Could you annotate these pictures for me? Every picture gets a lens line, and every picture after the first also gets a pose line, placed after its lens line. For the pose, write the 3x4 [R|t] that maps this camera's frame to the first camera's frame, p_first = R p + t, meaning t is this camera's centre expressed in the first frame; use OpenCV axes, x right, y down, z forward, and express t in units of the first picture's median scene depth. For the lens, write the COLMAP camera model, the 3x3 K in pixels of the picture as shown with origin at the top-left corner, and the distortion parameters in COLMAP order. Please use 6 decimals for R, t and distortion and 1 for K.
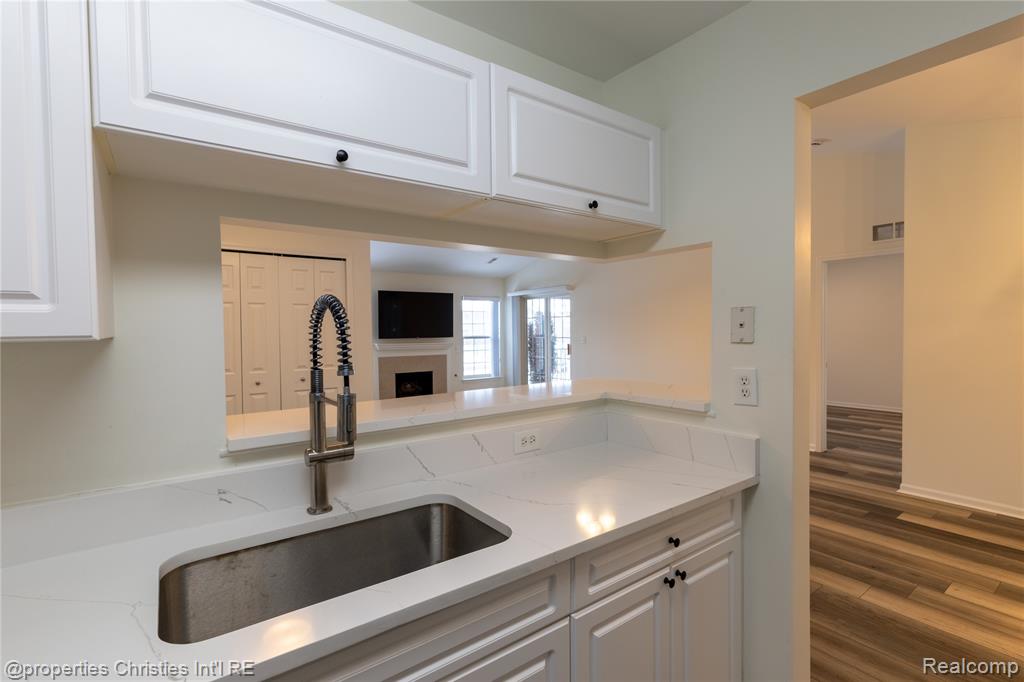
lens RADIAL K [[476.6, 0, 505.9], [0, 476.6, 341.3], [0, 0, 1]] dist [-0.005133, 0.004986]
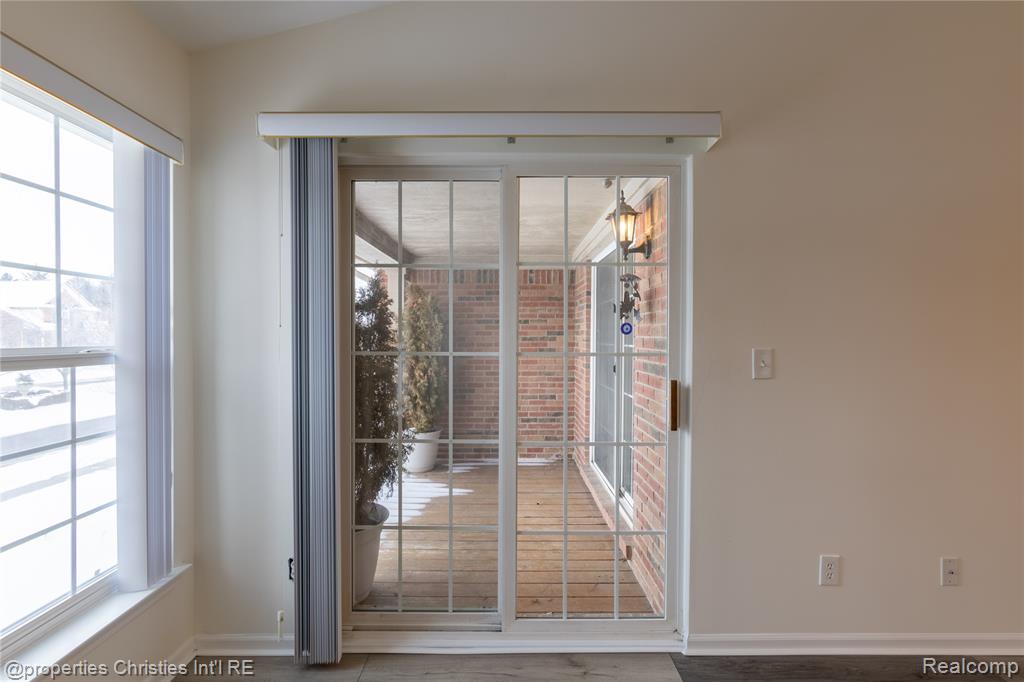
lens RADIAL K [[476.6, 0, 508.4], [0, 476.6, 341.3], [0, 0, 1]] dist [-0.005133, 0.004986]
pose [[0.597525, 0.001434, 0.801849, -0.421608], [0.011461, 0.999881, -0.010329, -0.051868], [-0.801768, 0.015362, 0.597438, 3.982228]]
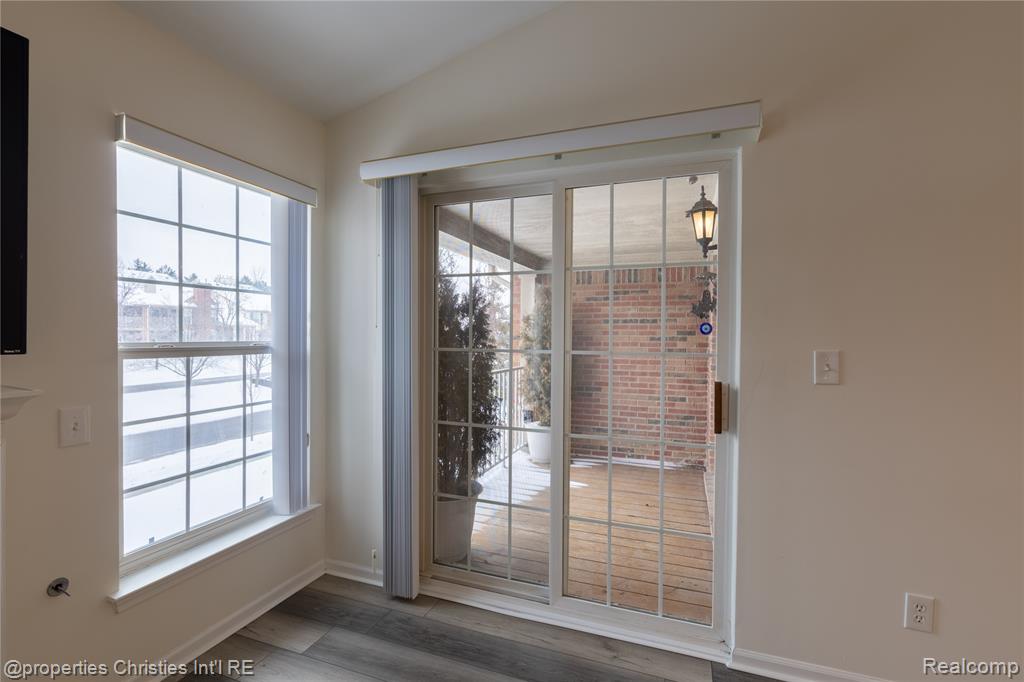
lens RADIAL K [[476.6, 0, 507.0], [0, 476.6, 340.7], [0, 0, 1]] dist [-0.005133, 0.004986]
pose [[0.846245, 0.007952, 0.532735, -0.298839], [-0.001848, 0.999926, -0.011991, -0.048178], [-0.532791, 0.009163, 0.846197, 3.715981]]
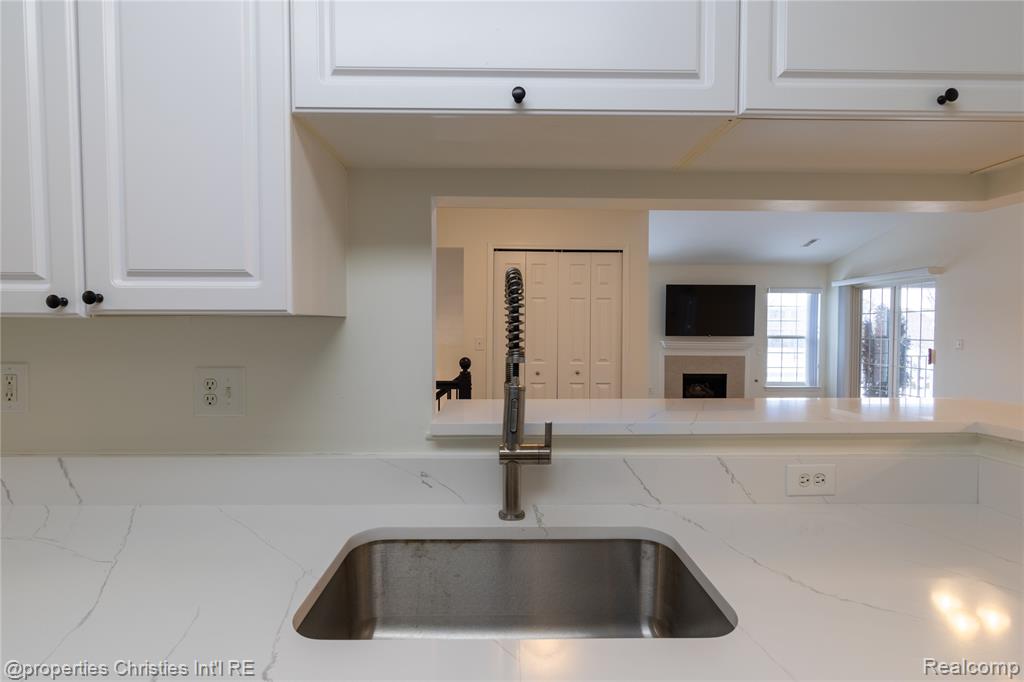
lens RADIAL K [[476.6, 0, 511.2], [0, 476.6, 342.4], [0, 0, 1]] dist [-0.005133, 0.004986]
pose [[0.823189, 0.030436, -0.566951, 0.076239], [-0.027765, 0.999525, 0.013346, 0.016167], [0.567088, 0.004755, 0.823644, 0.203381]]
